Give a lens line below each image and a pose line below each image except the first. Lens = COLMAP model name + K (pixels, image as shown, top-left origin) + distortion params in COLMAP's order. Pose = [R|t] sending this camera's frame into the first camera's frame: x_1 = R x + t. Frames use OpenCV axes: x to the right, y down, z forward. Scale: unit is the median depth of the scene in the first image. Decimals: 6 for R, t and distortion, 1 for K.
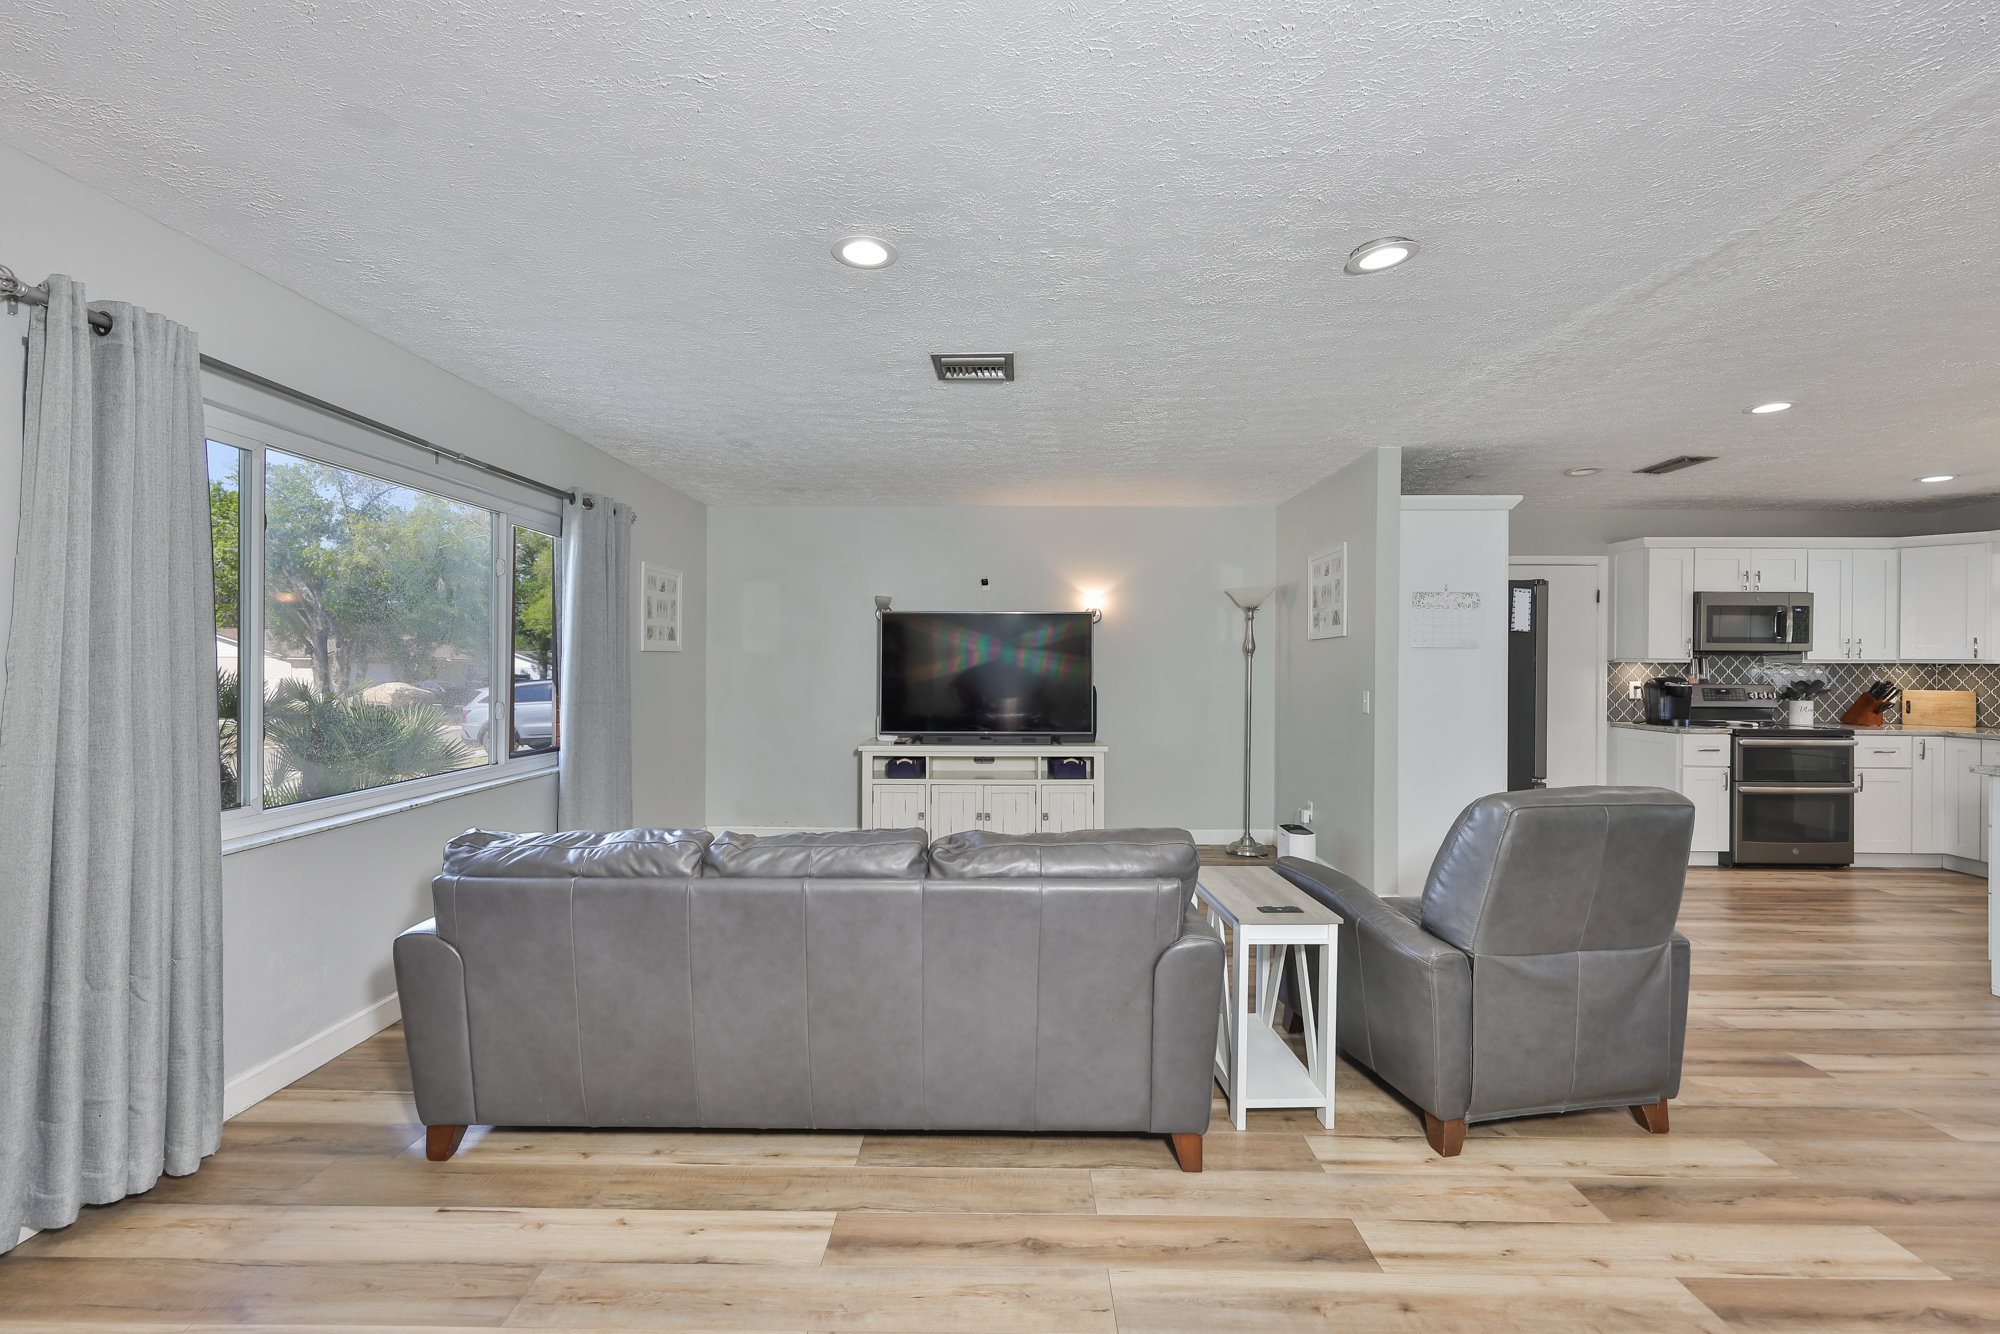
lens RADIAL K [[851.4, 0, 993.8], [0, 851.4, 661.7], [0, 0, 1]] dist [-0.001213, 0.000429]
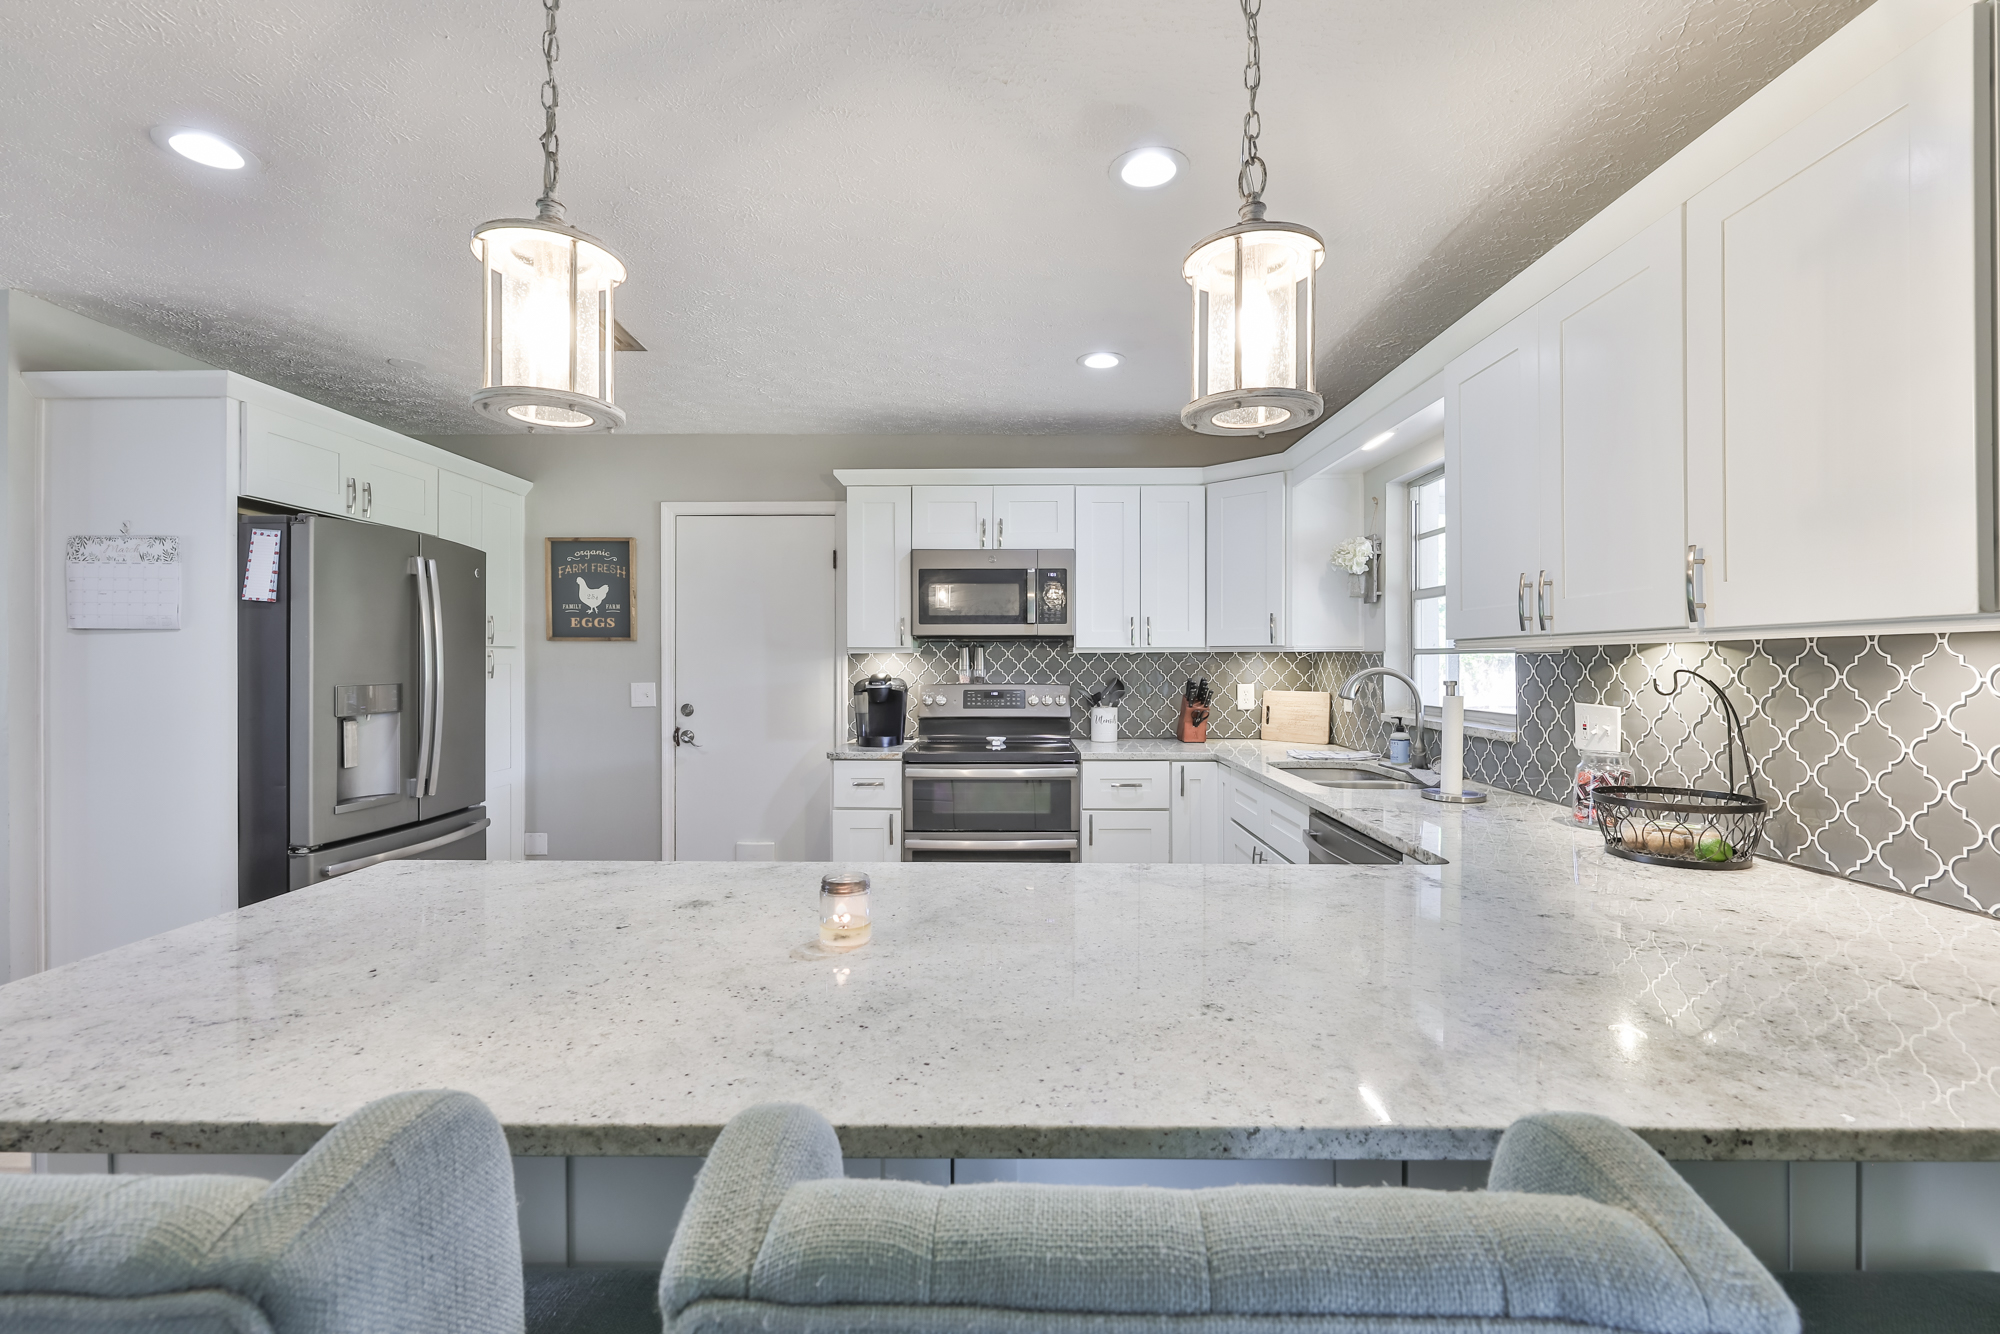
lens RADIAL K [[831.3, 0, 1004.1], [0, 831.3, 662.5], [0, 0, 1]] dist [-0.002166, -0.000017]
pose [[0.999912, -0.005799, -0.011964, 0.956353], [0.005819, 0.999982, 0.001649, 0.008483], [0.011954, -0.001718, 0.999927, 0.348691]]
